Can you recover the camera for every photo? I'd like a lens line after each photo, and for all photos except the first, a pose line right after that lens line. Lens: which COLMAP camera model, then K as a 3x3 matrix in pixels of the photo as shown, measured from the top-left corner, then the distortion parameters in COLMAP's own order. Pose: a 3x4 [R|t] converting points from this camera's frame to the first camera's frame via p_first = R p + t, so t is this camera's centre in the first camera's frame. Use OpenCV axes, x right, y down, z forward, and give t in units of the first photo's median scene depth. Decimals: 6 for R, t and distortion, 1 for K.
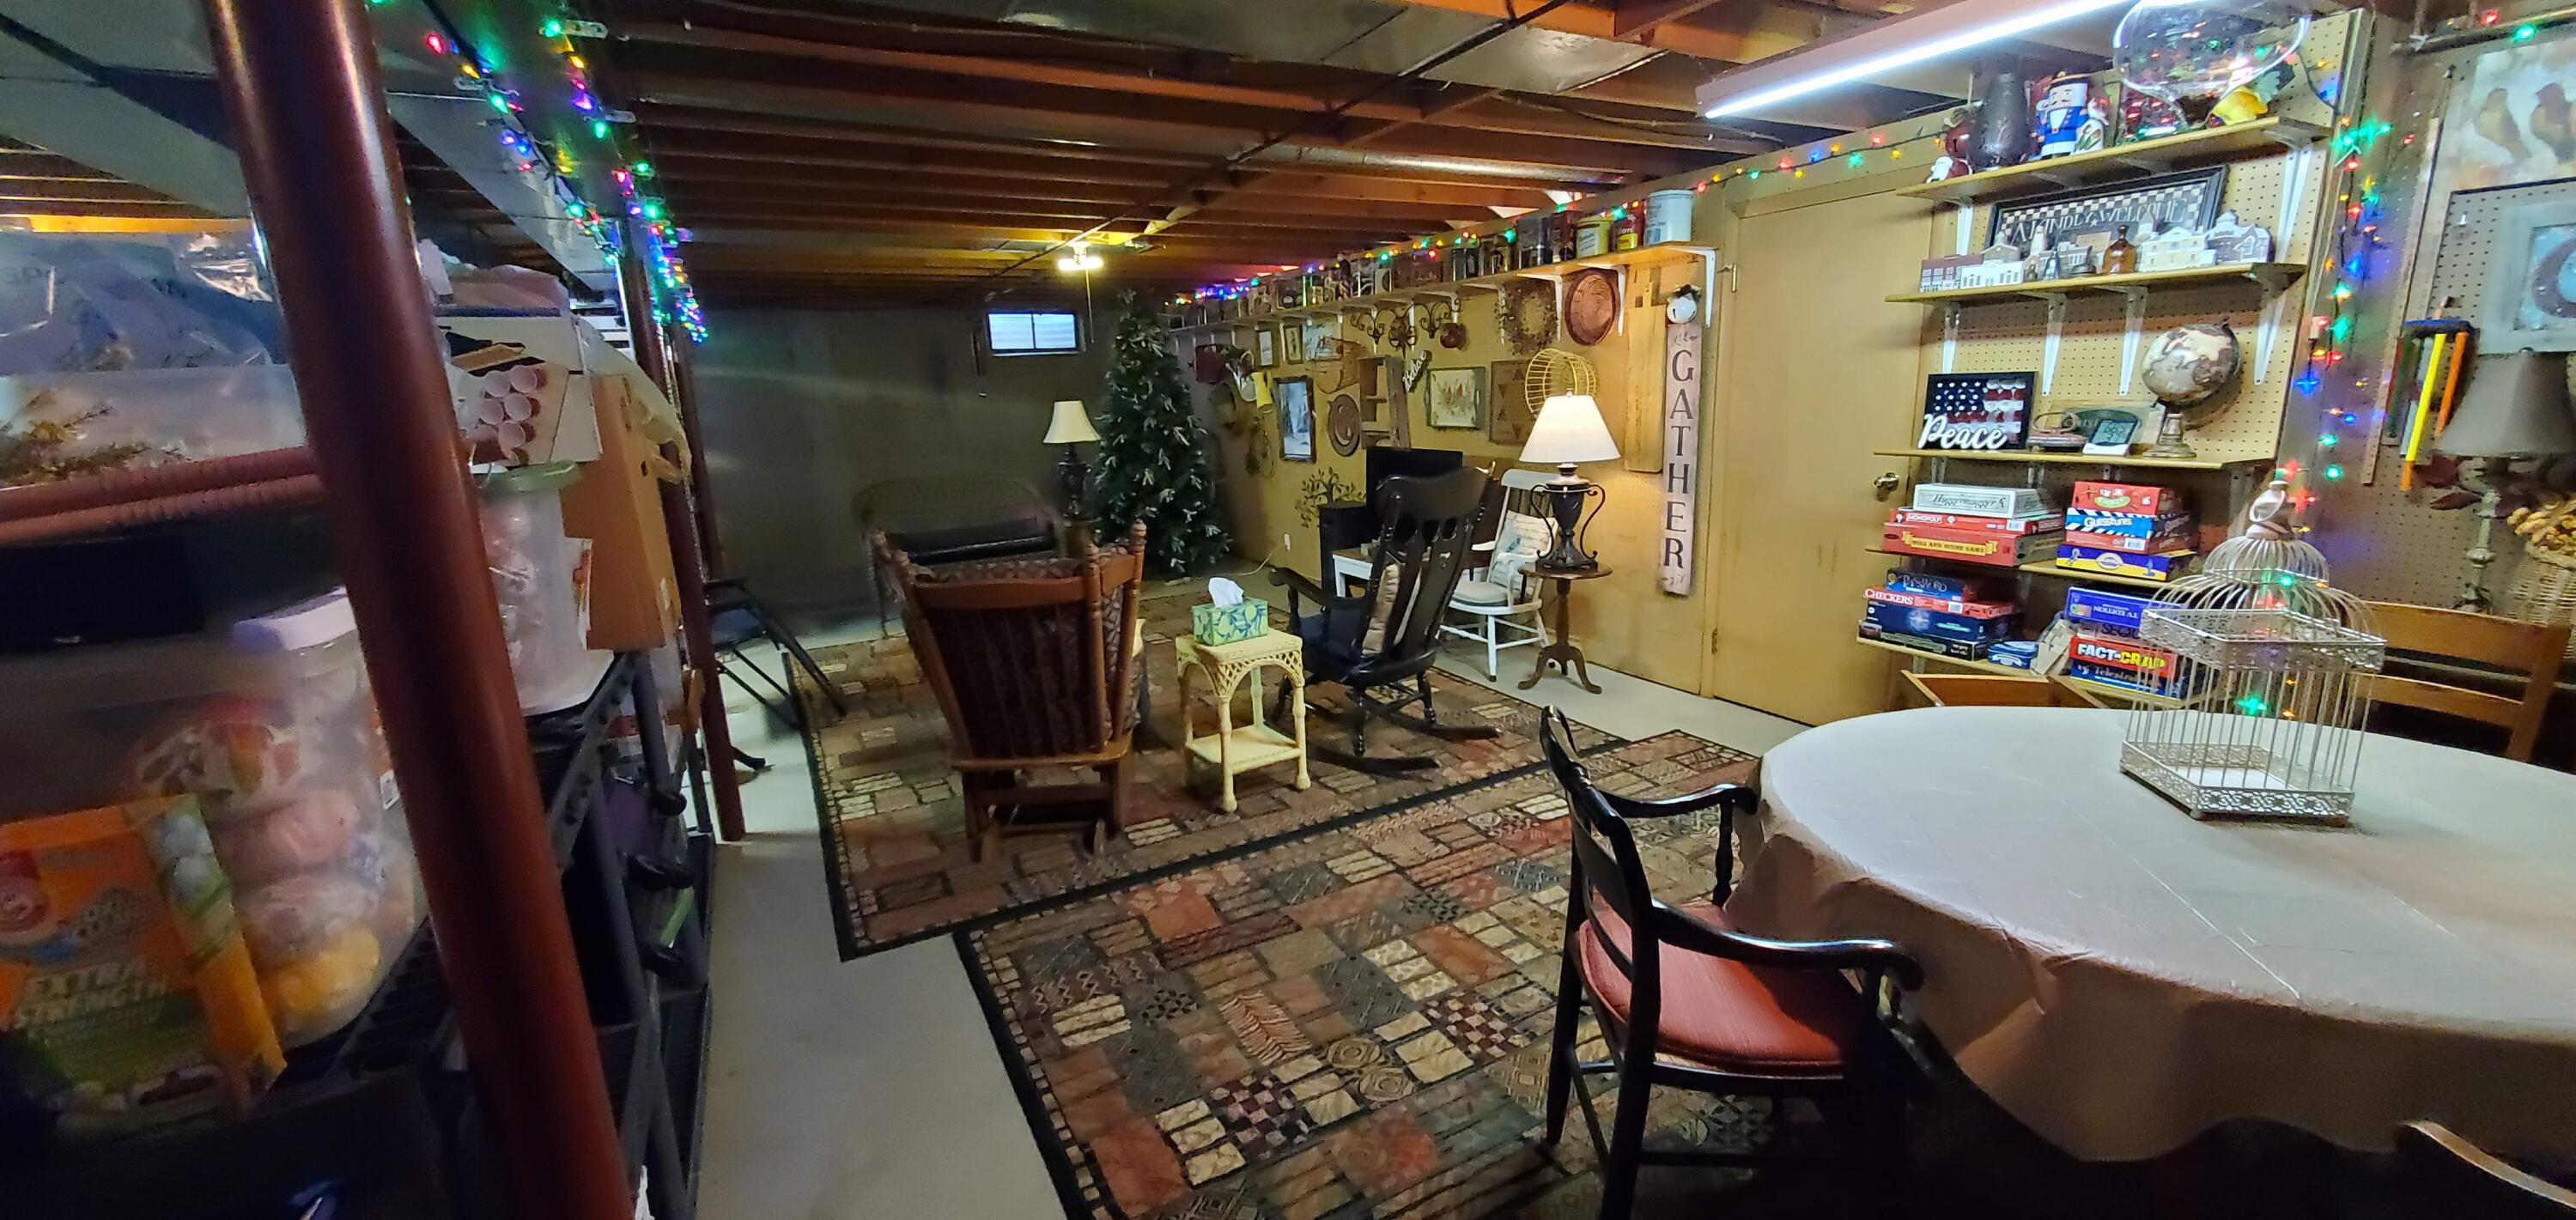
lens RADIAL K [[1014.4, 0, 1293.6], [0, 1014.4, 617.7], [0, 0, 1]] dist [0.005591, -0.002793]
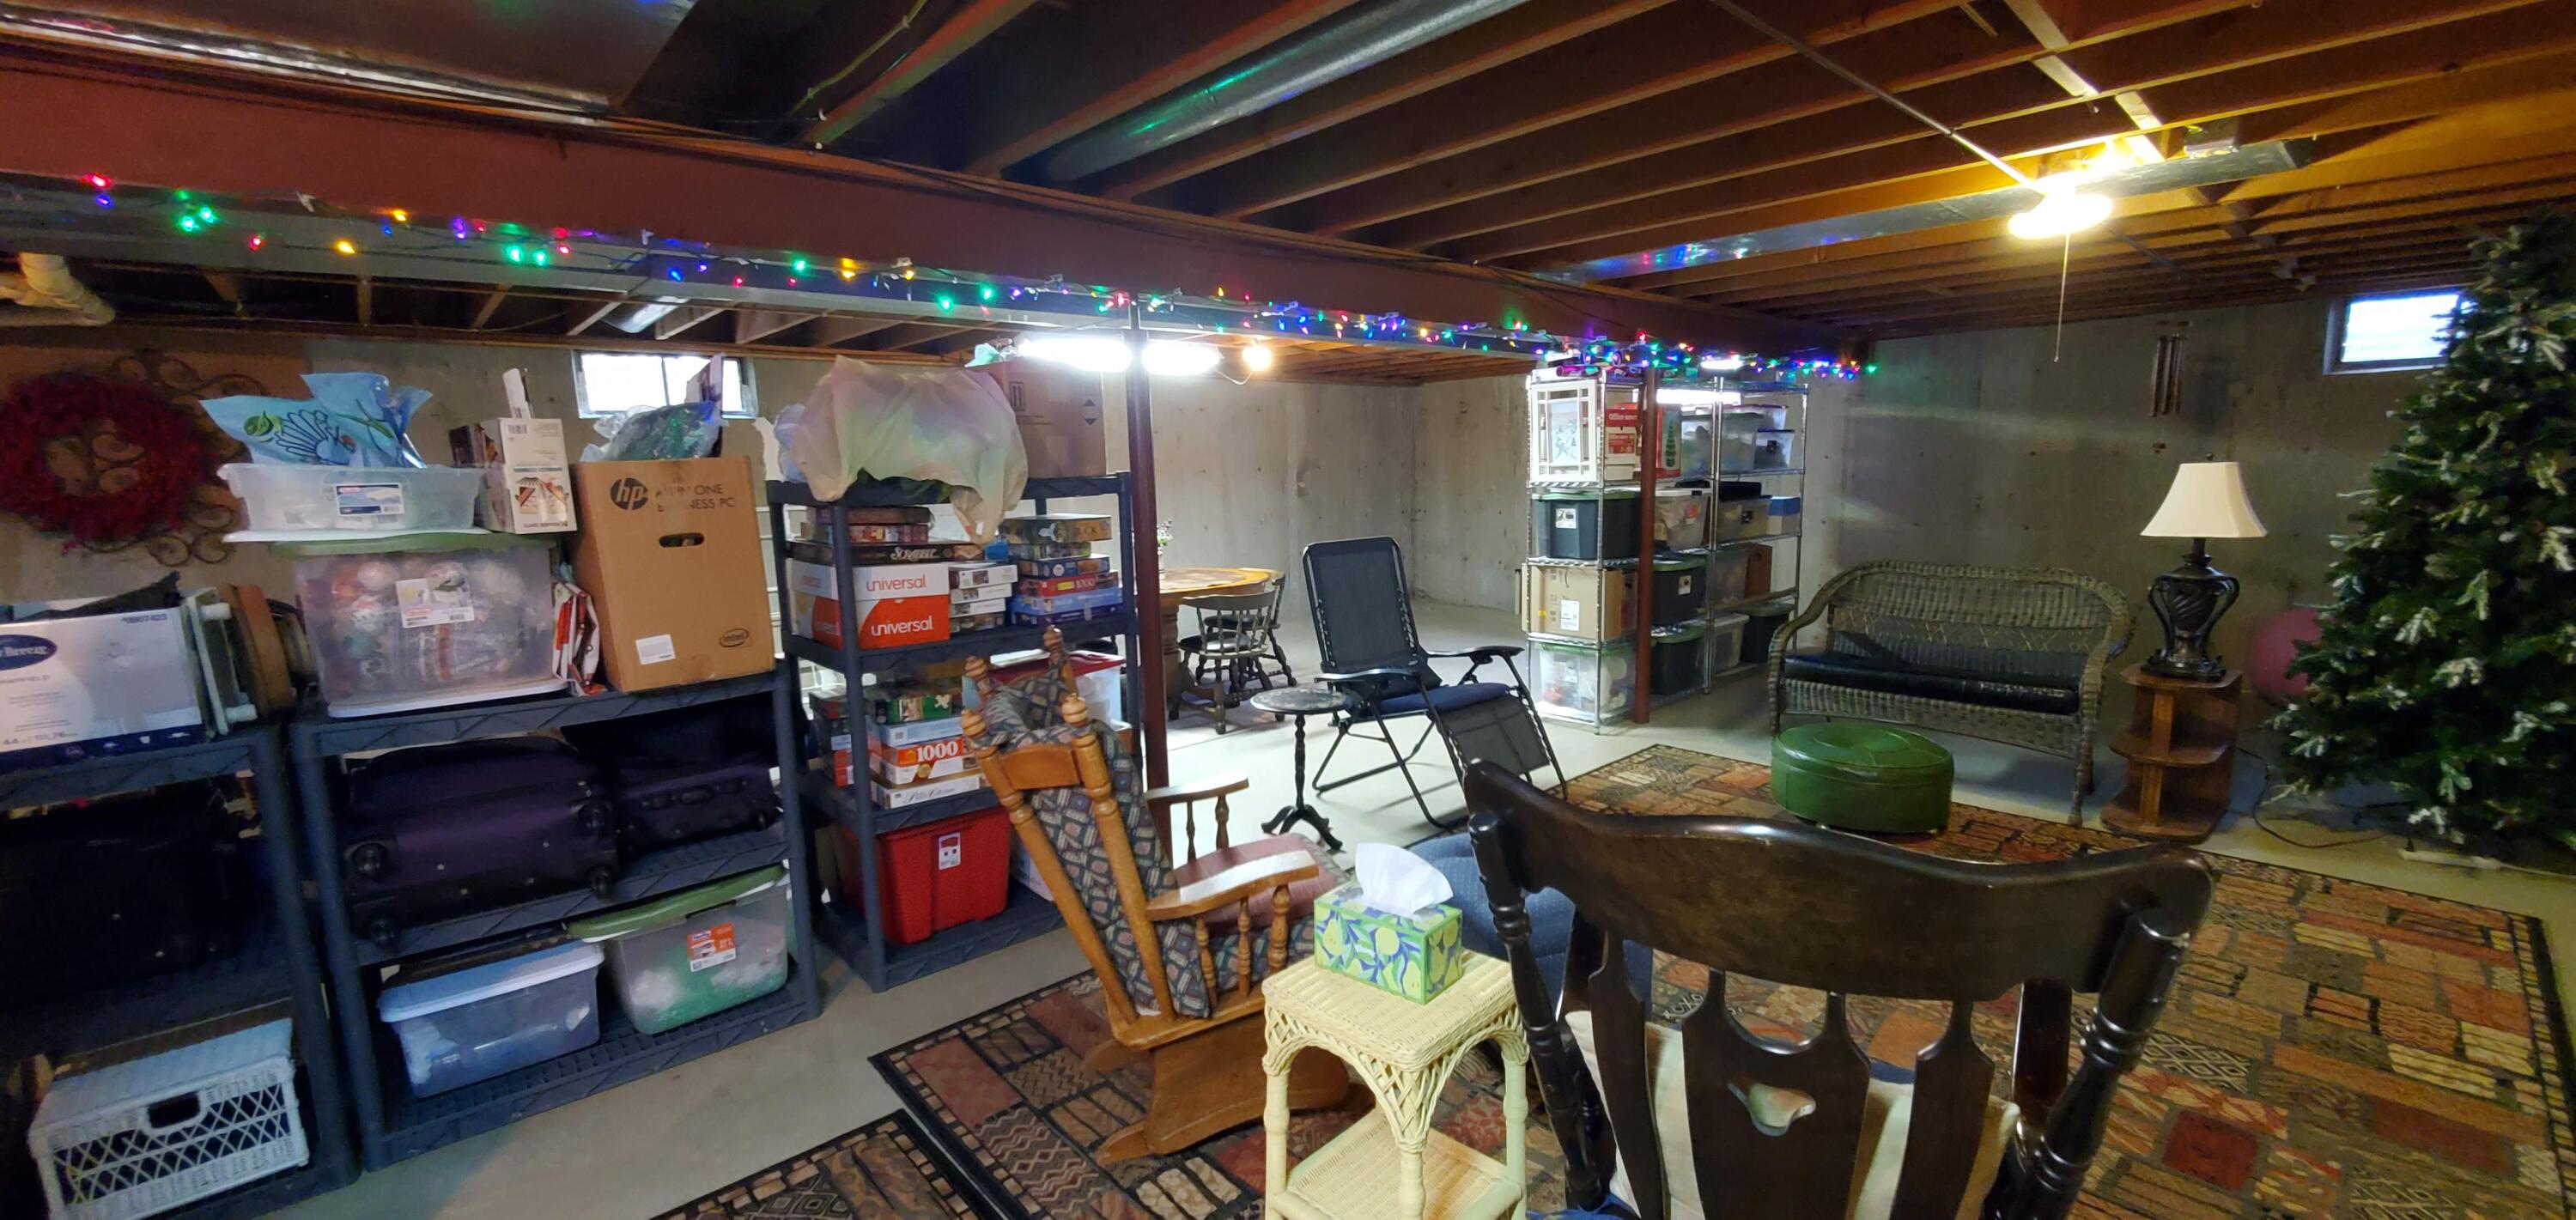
lens RADIAL K [[1014.4, 0, 1288.5], [0, 1014.4, 610.0], [0, 0, 1]] dist [0.005591, -0.002793]
pose [[0.246282, 0.173628, -0.953519, 0.153160], [-0.200394, 0.971686, 0.125177, -0.085240], [0.948255, 0.160251, 0.274103, 0.314202]]
